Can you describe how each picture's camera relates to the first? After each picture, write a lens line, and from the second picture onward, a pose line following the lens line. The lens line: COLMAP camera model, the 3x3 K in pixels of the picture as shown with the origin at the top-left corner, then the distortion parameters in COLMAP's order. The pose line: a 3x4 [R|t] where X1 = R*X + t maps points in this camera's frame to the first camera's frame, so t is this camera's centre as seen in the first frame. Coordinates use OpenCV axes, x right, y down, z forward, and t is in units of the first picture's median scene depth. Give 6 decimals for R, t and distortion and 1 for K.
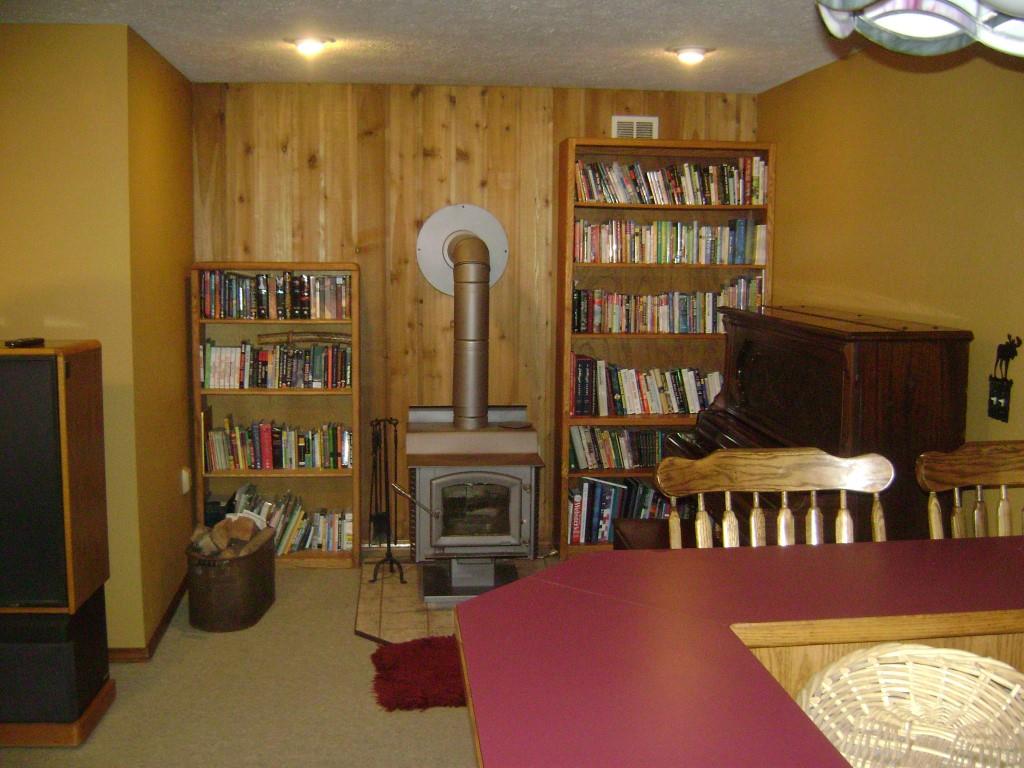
lens RADIAL K [[1052.1, 0, 512.0], [0, 1052.1, 384.0], [0, 0, 1]] dist [-0.135436, 0.045135]
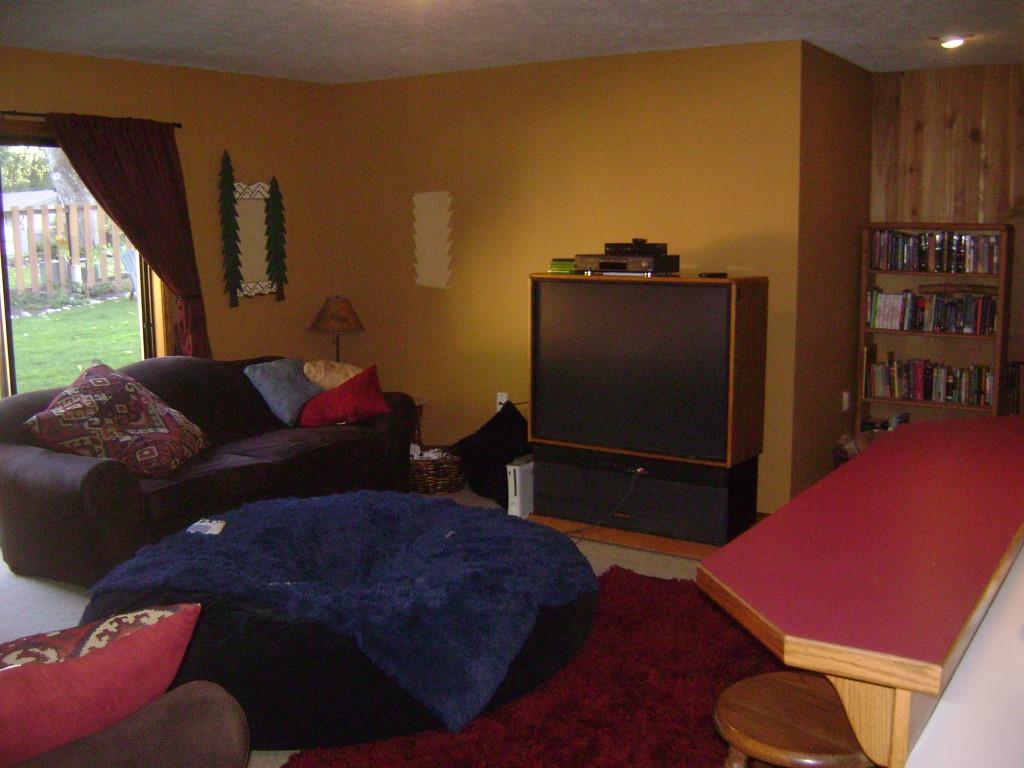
lens RADIAL K [[1052.1, 0, 512.0], [0, 1052.1, 384.0], [0, 0, 1]] dist [-0.135436, 0.045135]
pose [[0.764169, 0.079491, -0.640099, 0.158337], [-0.061500, 0.996835, 0.050371, 0.033897], [0.642077, 0.000874, 0.766640, -0.184421]]
